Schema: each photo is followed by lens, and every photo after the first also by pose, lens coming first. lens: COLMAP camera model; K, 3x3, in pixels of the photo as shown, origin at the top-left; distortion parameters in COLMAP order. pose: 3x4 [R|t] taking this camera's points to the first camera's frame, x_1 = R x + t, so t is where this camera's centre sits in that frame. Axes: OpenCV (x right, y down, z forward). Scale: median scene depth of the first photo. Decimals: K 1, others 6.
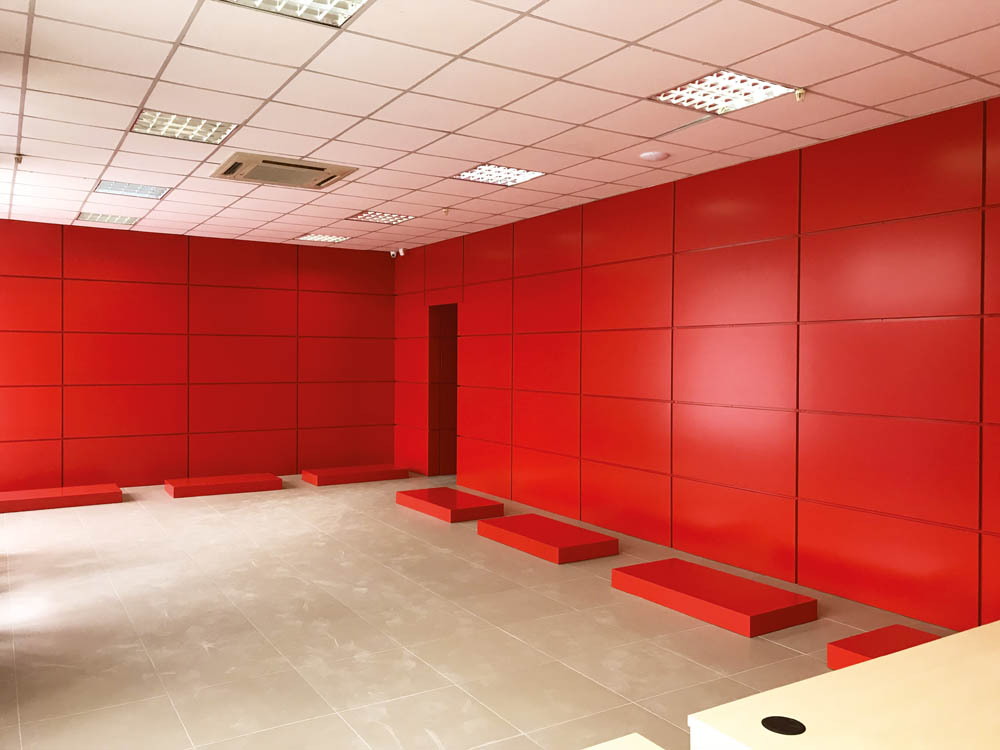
lens RADIAL K [[835.7, 0, 500.0], [0, 835.7, 375.0], [0, 0, 1]] dist [0.008020, -0.004256]
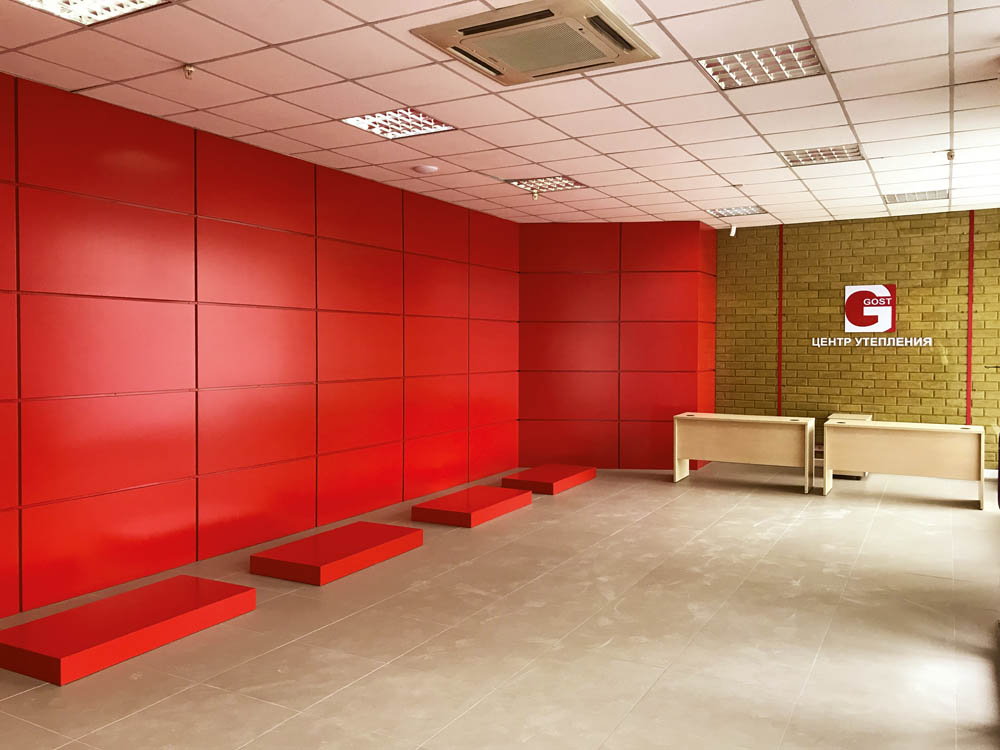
lens RADIAL K [[835.7, 0, 500.0], [0, 835.7, 375.0], [0, 0, 1]] dist [0.008020, -0.004256]
pose [[-0.519477, -0.036321, 0.853712, -0.962078], [0.004790, 0.998957, 0.045416, -0.029093], [-0.854471, 0.027682, -0.518761, 1.658736]]
